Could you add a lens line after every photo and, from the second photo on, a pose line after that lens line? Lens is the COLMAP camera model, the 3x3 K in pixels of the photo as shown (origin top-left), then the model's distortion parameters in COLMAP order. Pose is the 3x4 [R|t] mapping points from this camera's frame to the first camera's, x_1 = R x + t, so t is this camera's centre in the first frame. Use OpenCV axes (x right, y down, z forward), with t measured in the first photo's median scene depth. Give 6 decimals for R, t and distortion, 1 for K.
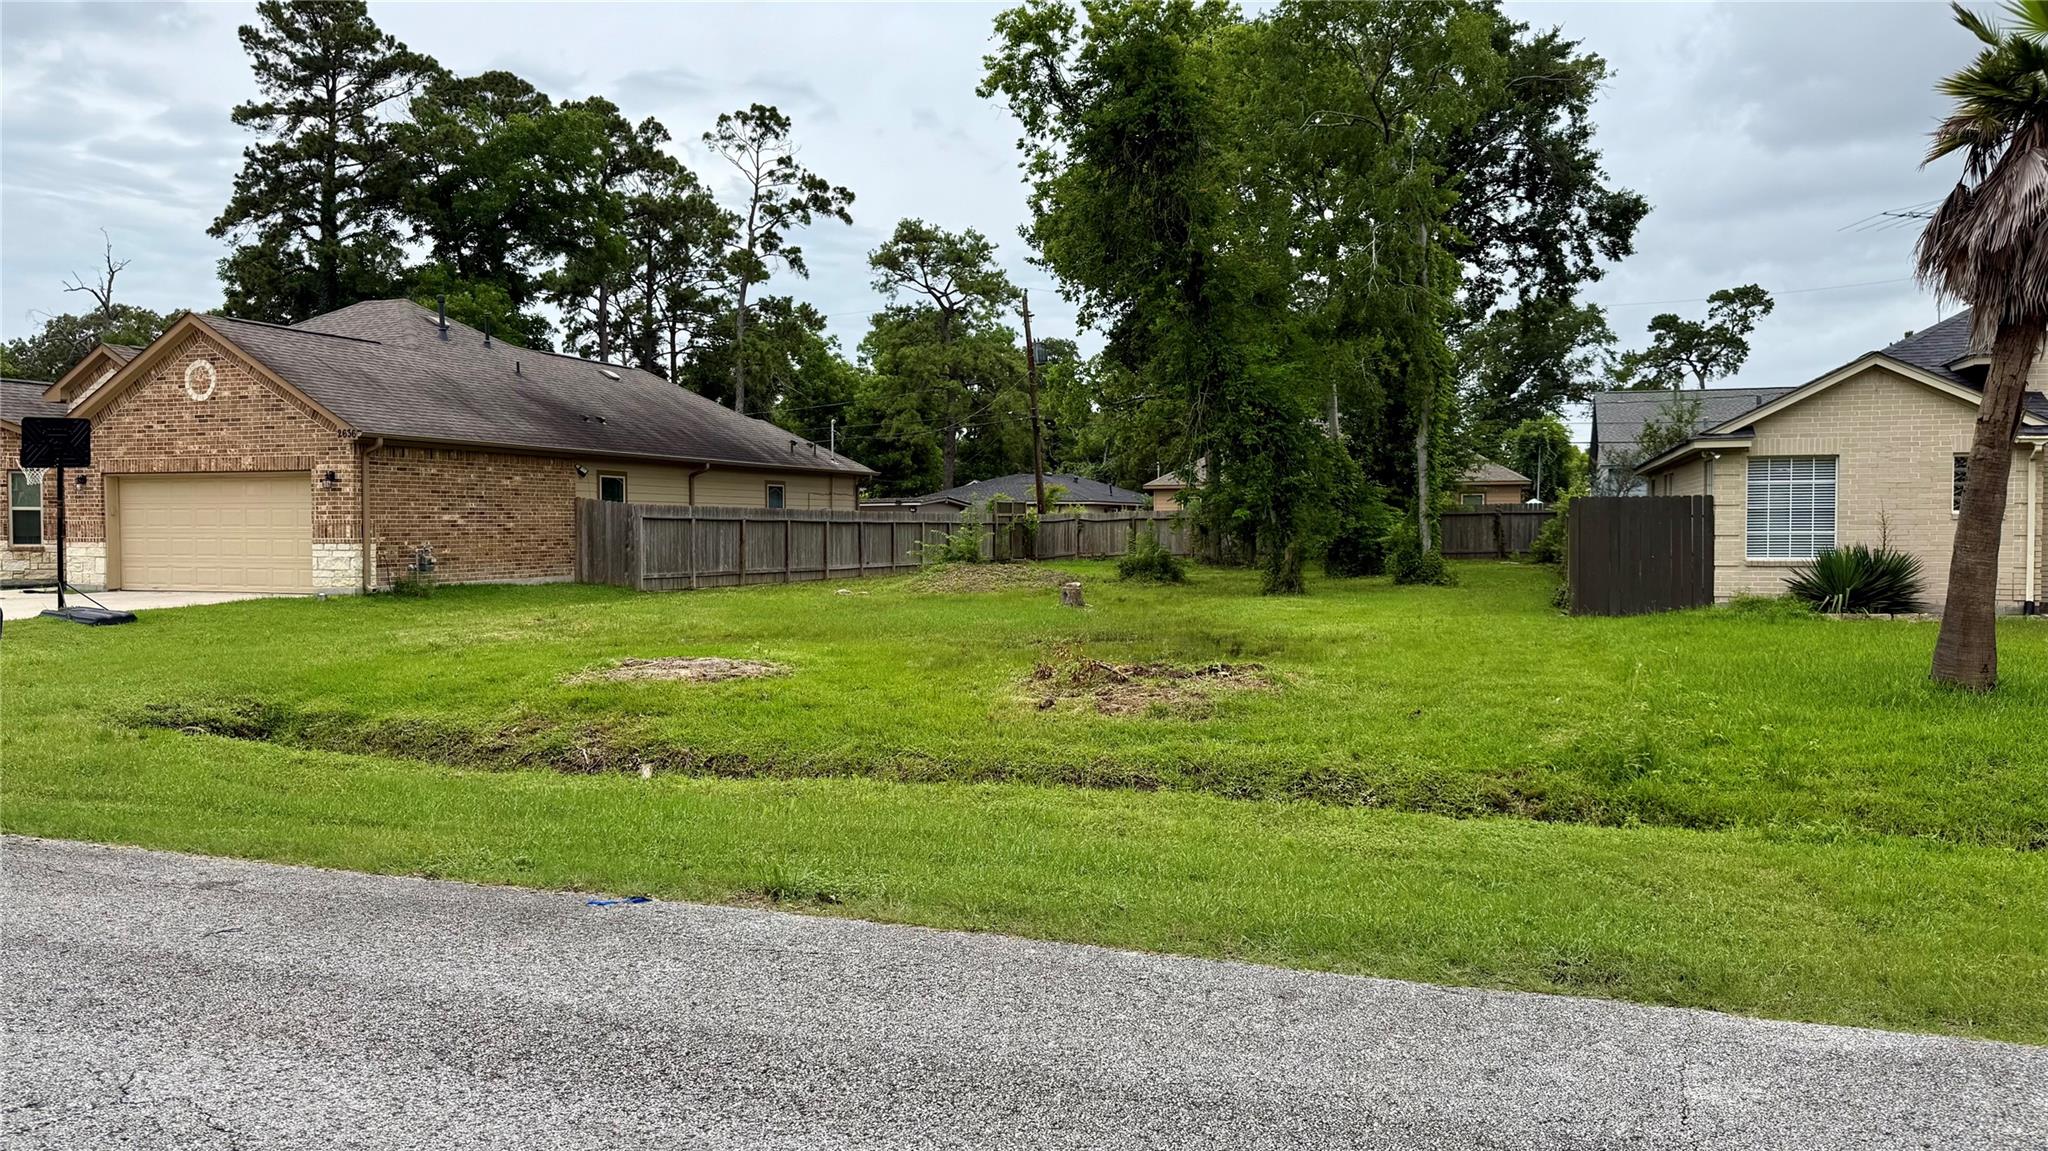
lens RADIAL K [[1440.4, 0, 1023.9], [0, 1440.4, 585.0], [0, 0, 1]] dist [0.114600, -0.182228]
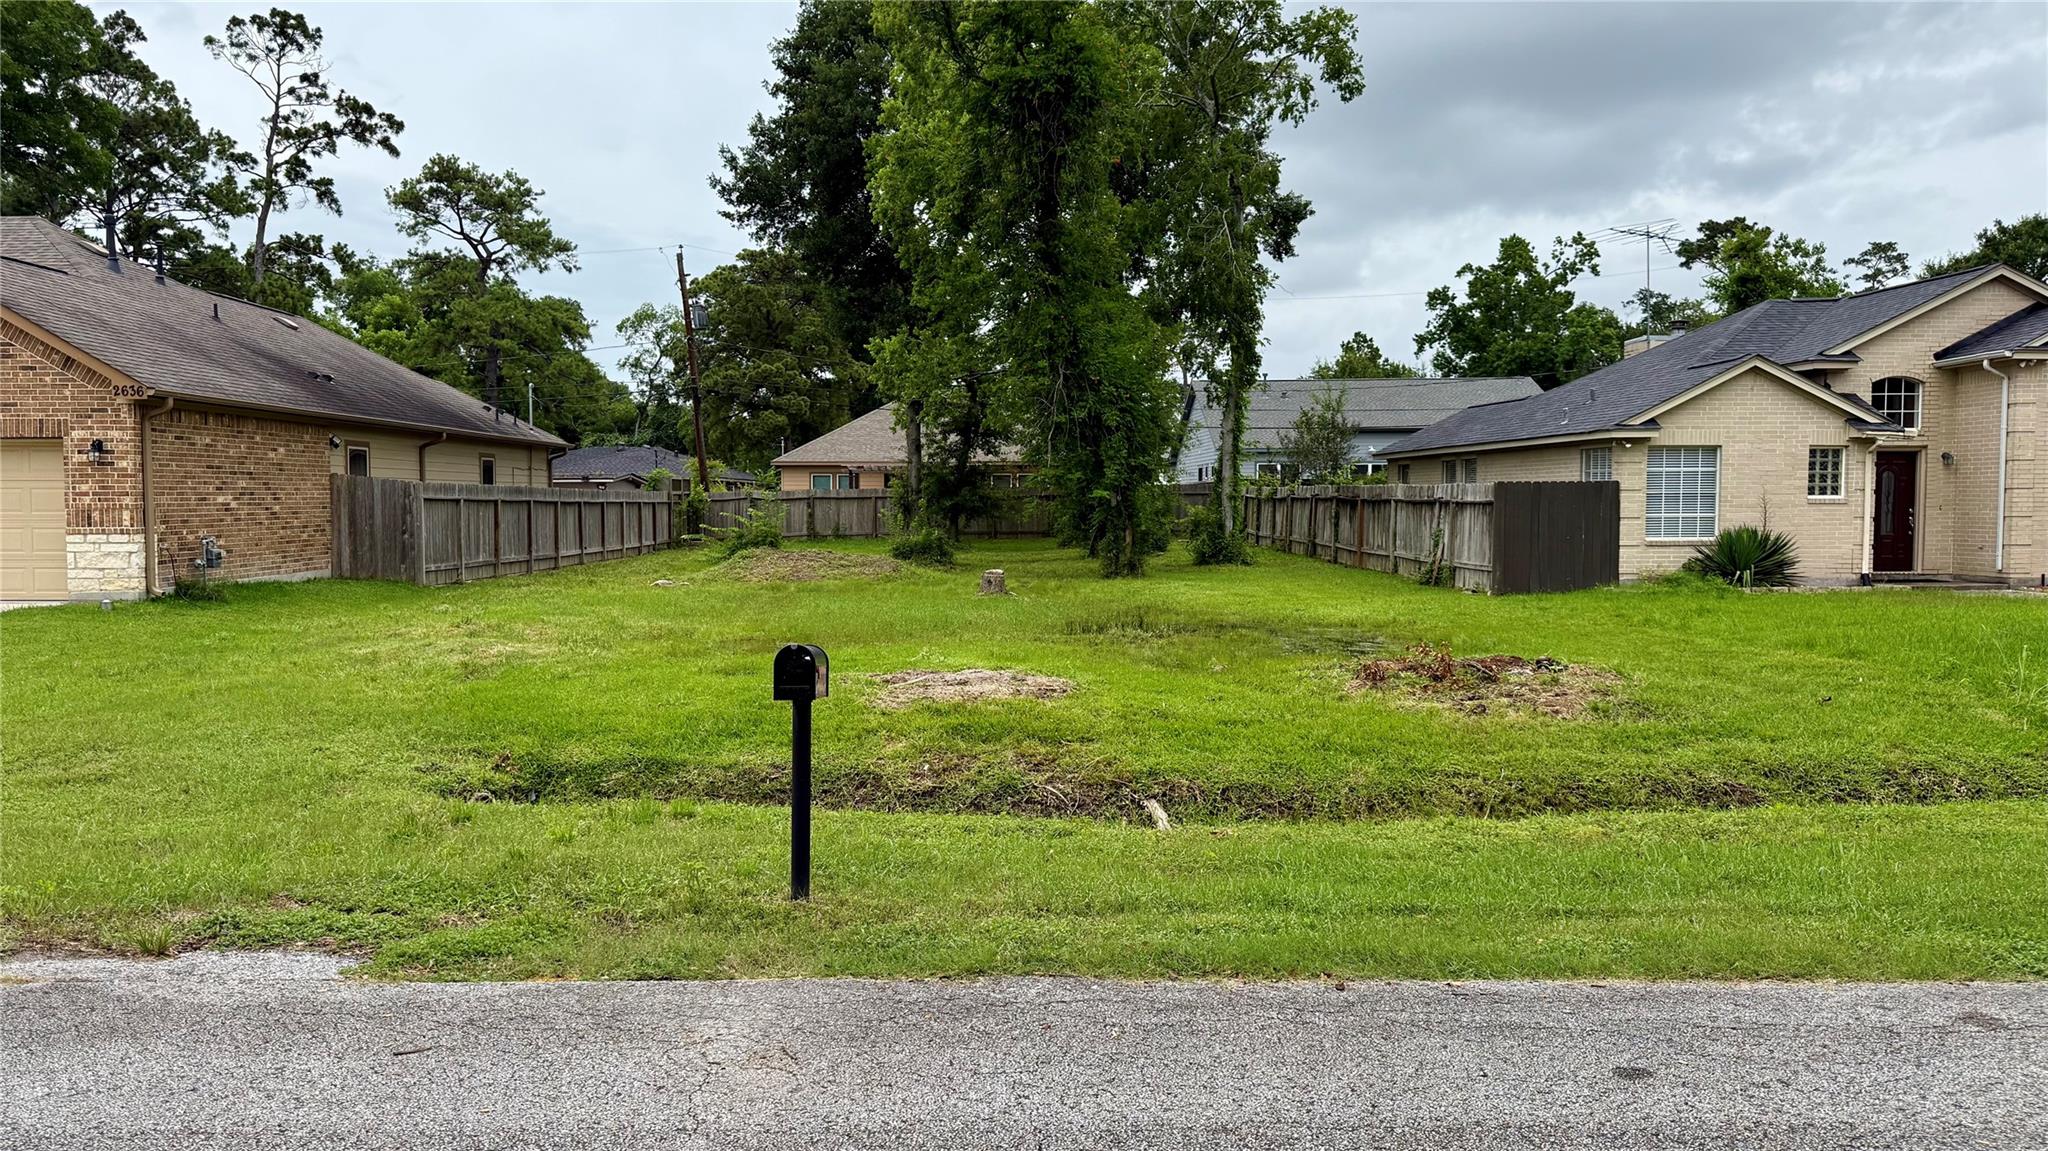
lens RADIAL K [[1499.7, 0, 1003.3], [0, 1499.7, 564.2], [0, 0, 1]] dist [0.000938, -0.002566]
pose [[0.937342, -0.014787, 0.348097, -0.195616], [0.014289, 0.999890, 0.003997, -0.005786], [-0.348118, 0.001227, 0.937450, 0.063195]]
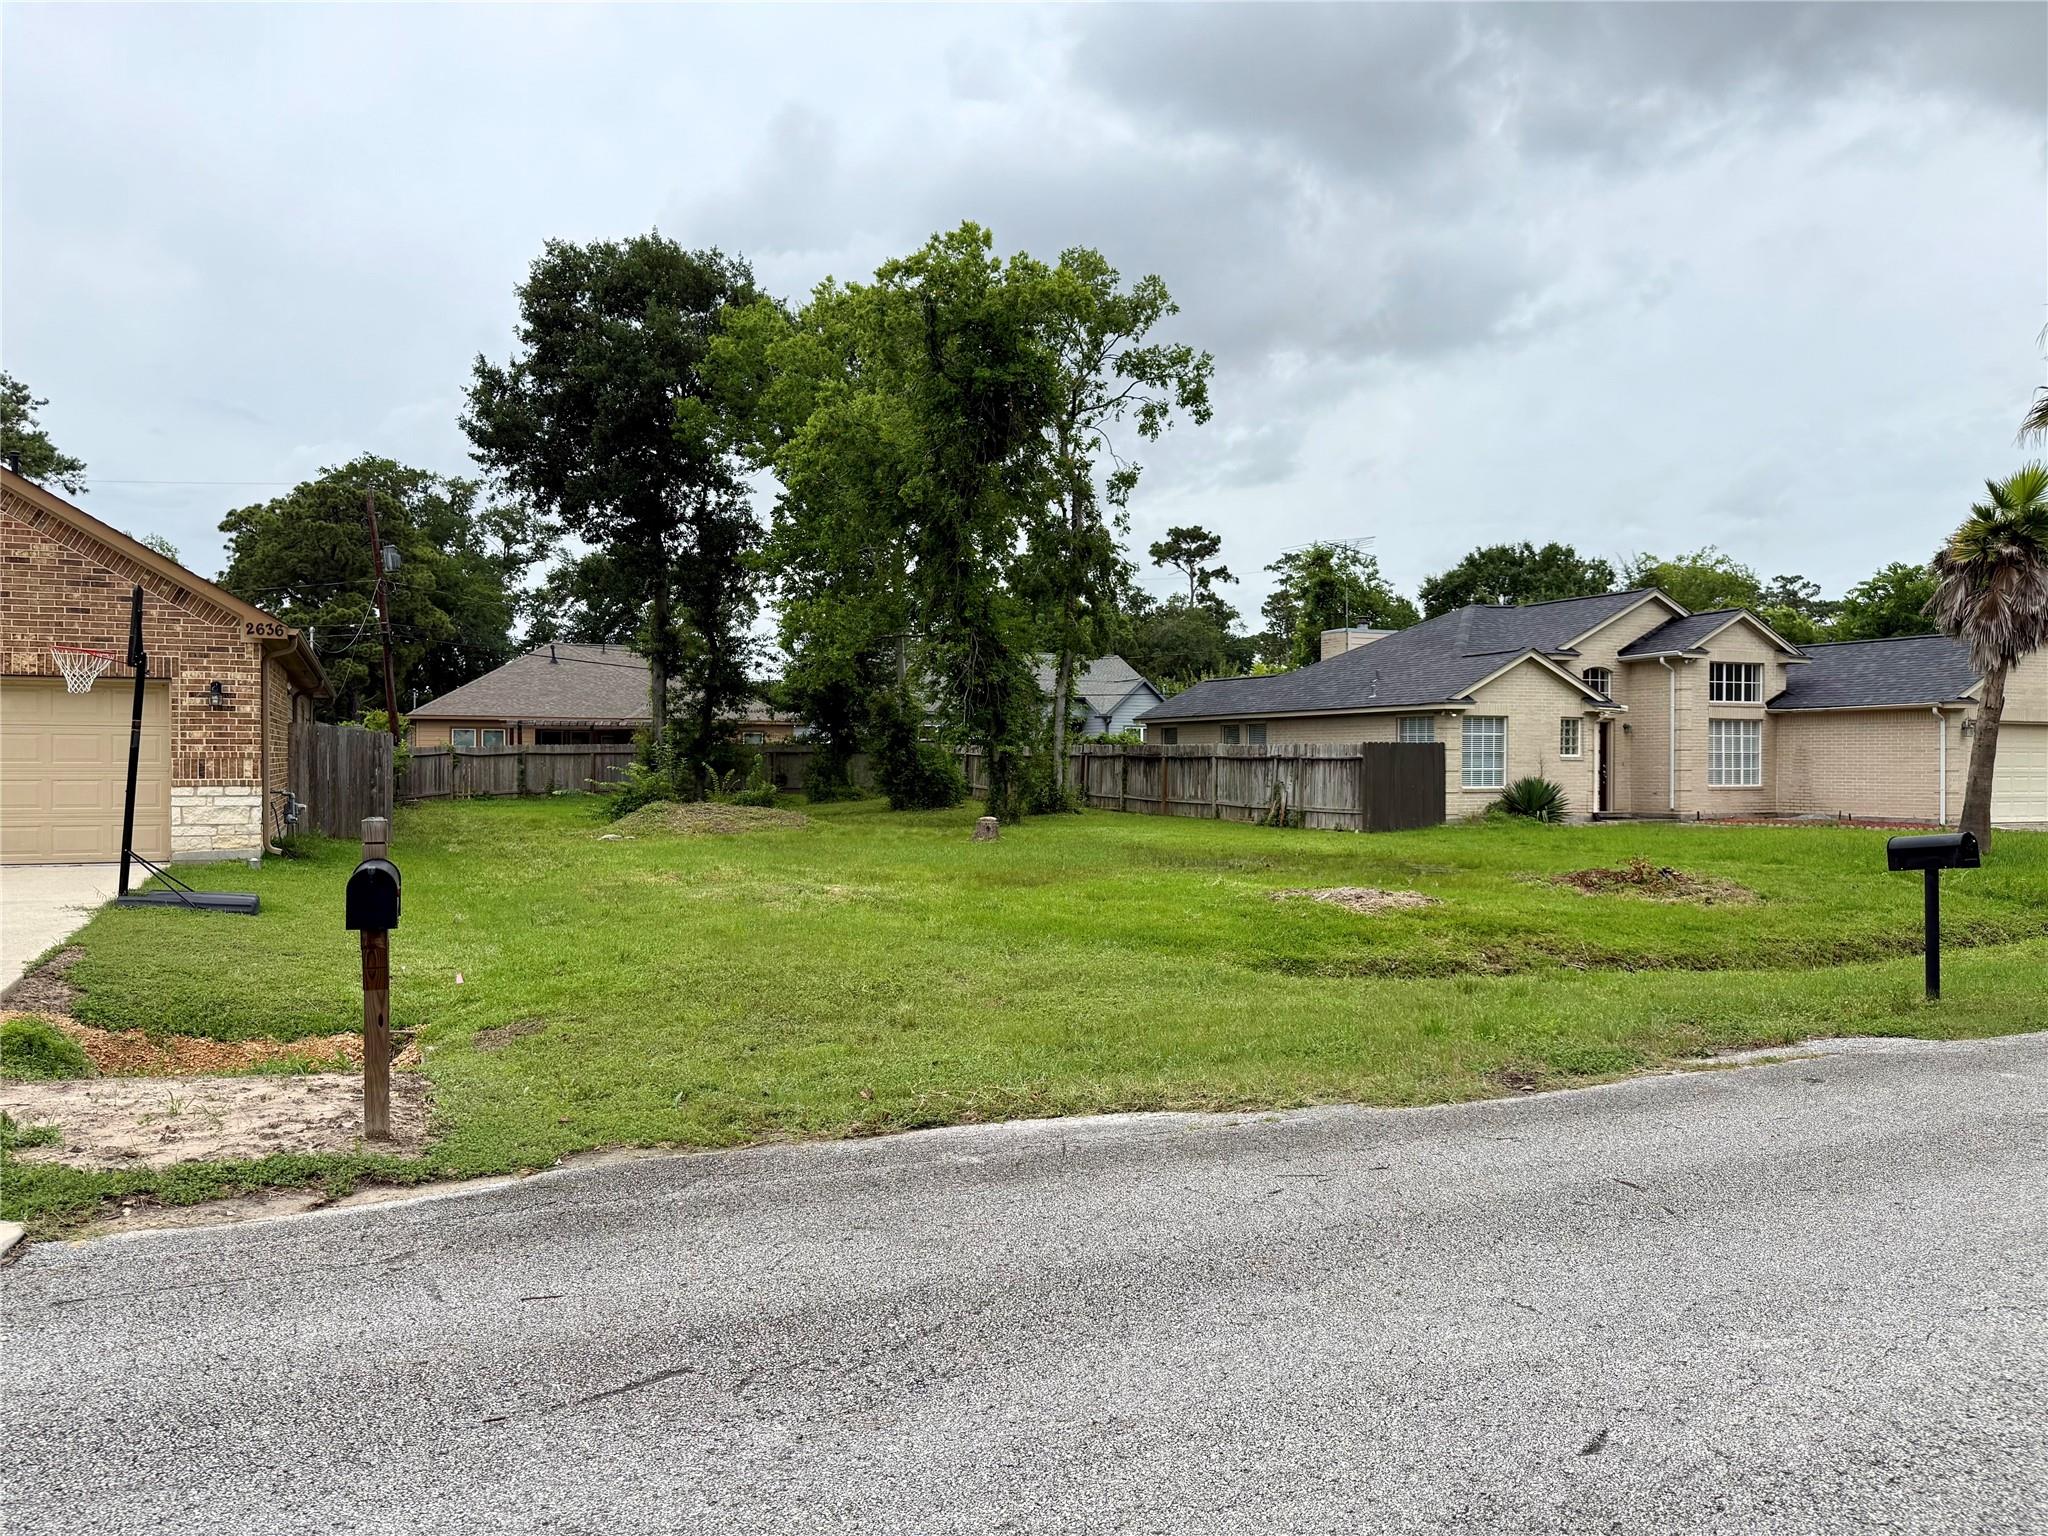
lens RADIAL K [[1442.4, 0, 1028.2], [0, 1442.4, 758.6], [0, 0, 1]] dist [0.024757, -0.004180]
pose [[0.723383, 0.004206, 0.690434, -0.432135], [0.025391, 0.999143, -0.032690, -0.006029], [-0.689980, 0.041178, 0.722657, 0.155728]]
